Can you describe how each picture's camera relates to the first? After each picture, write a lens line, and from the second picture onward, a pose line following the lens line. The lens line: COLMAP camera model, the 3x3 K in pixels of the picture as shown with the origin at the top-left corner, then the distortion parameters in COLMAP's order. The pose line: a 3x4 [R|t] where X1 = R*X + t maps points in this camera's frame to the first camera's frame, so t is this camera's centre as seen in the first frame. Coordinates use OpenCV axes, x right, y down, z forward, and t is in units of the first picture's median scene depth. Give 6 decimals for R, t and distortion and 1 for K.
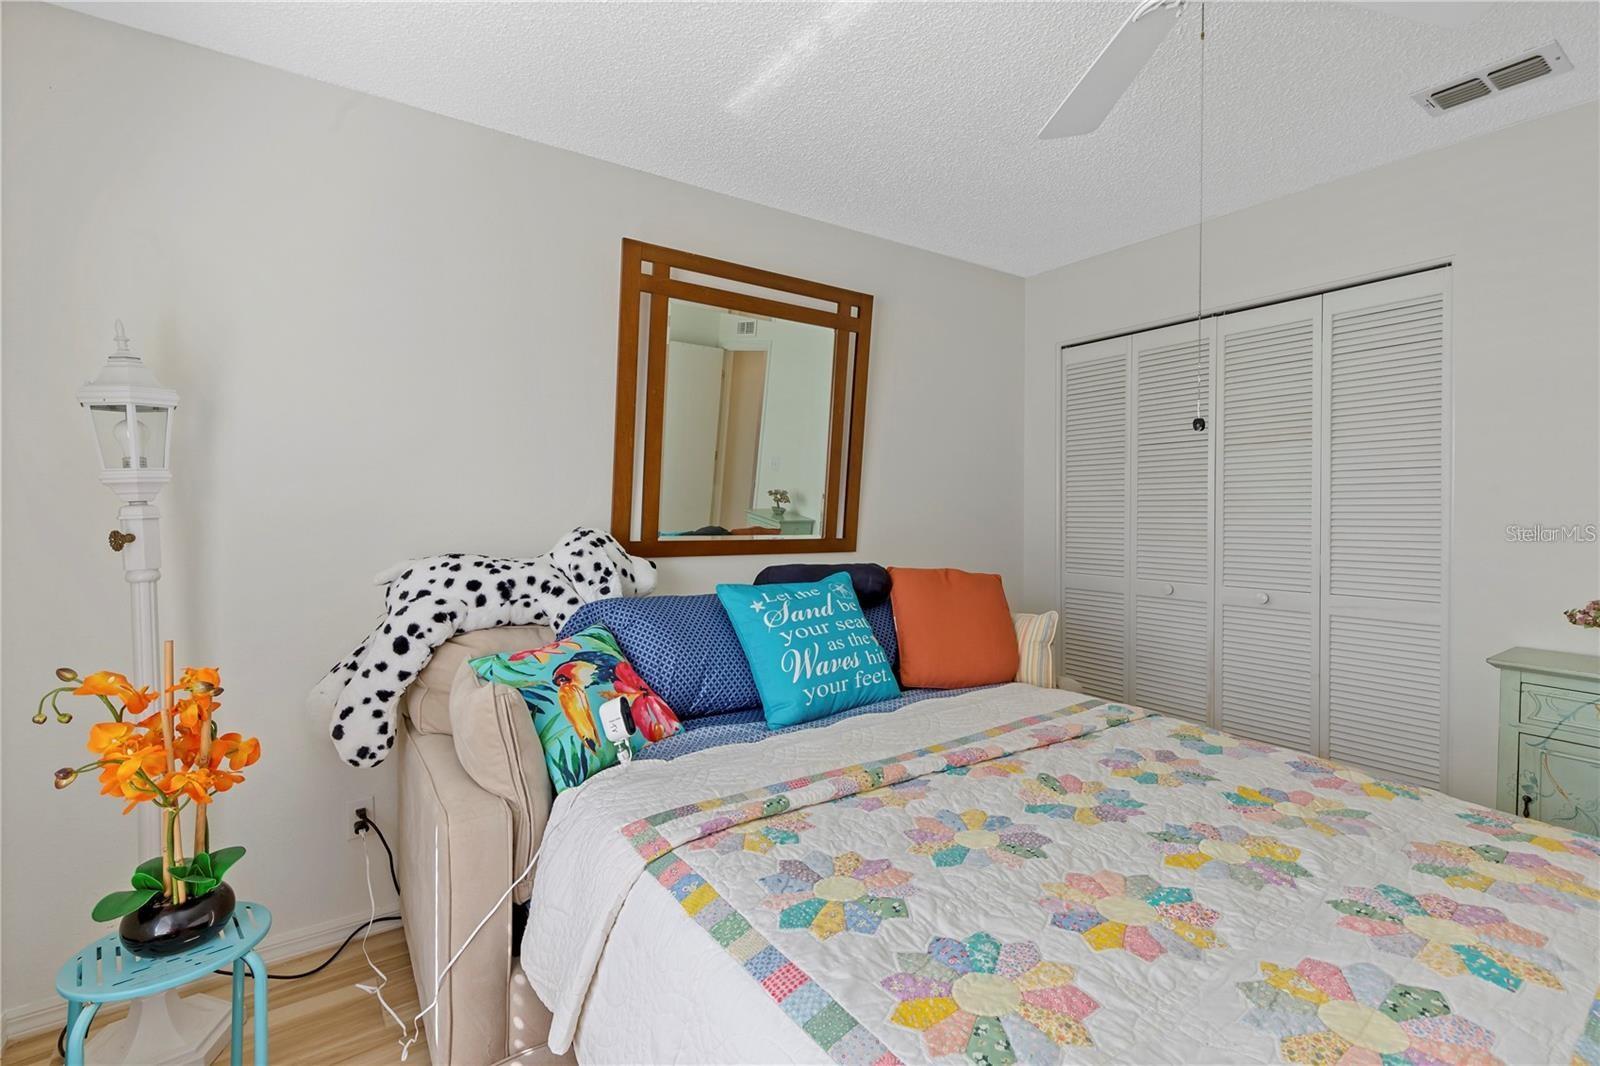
lens RADIAL K [[727.8, 0, 808.7], [0, 727.8, 523.8], [0, 0, 1]] dist [0.000577, 0.000195]
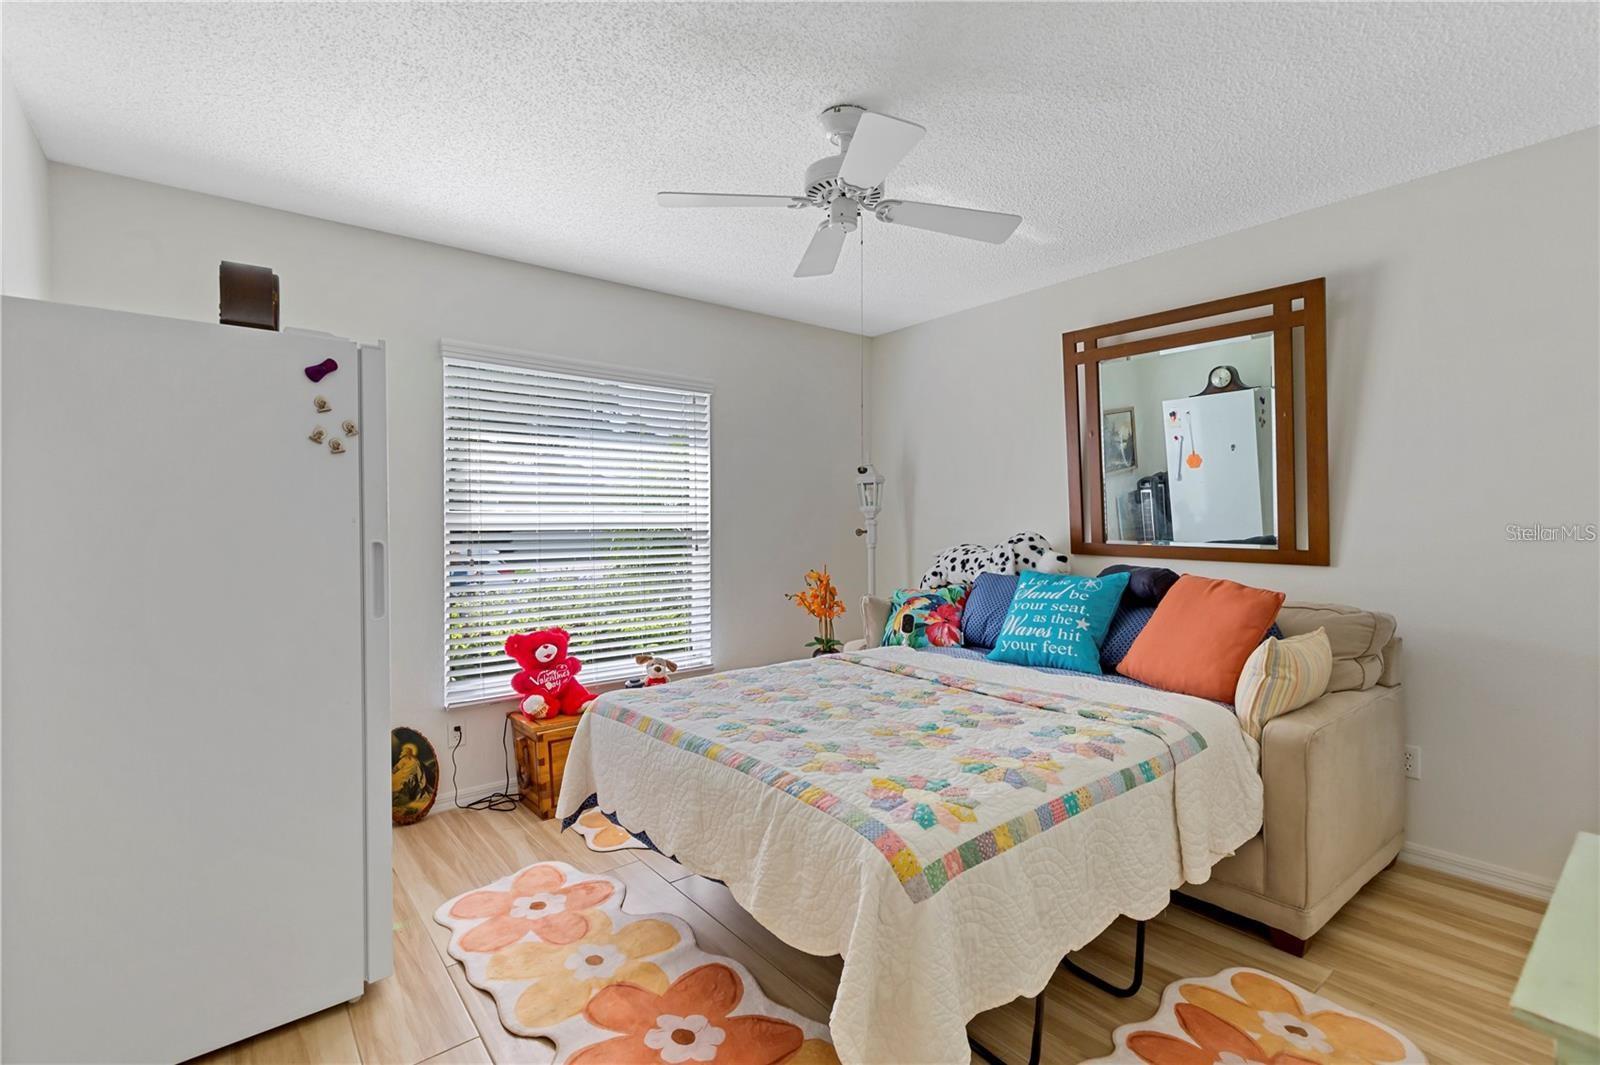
lens RADIAL K [[727.8, 0, 816.8], [0, 727.8, 527.1], [0, 0, 1]] dist [0.000577, 0.000195]
pose [[0.083873, 0.006371, -0.996456, 1.365947], [-0.014532, 0.999881, 0.005170, -0.006570], [0.996370, 0.014047, 0.083955, 0.463422]]
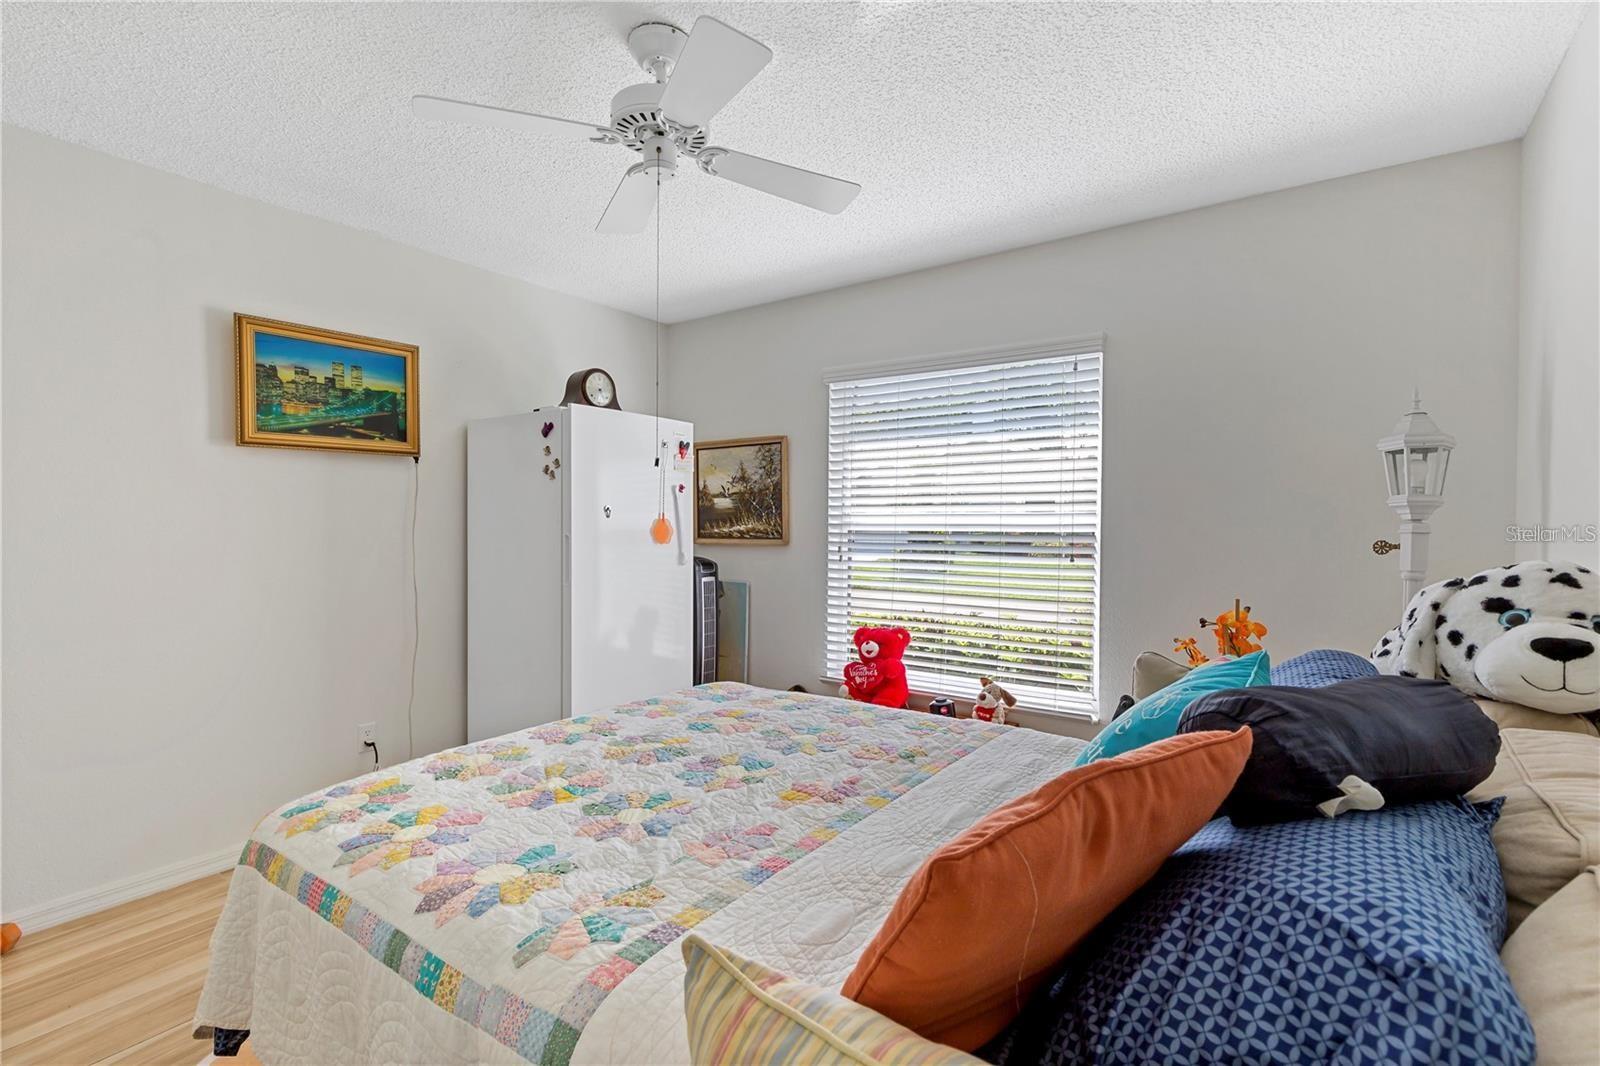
lens RADIAL K [[727.8, 0, 809.8], [0, 727.8, 525.3], [0, 0, 1]] dist [0.000577, 0.000195]
pose [[-0.933622, -0.002449, -0.358250, 0.469303], [-0.011500, 0.999666, 0.023137, -0.031496], [0.358074, 0.025721, -0.933339, 1.475854]]
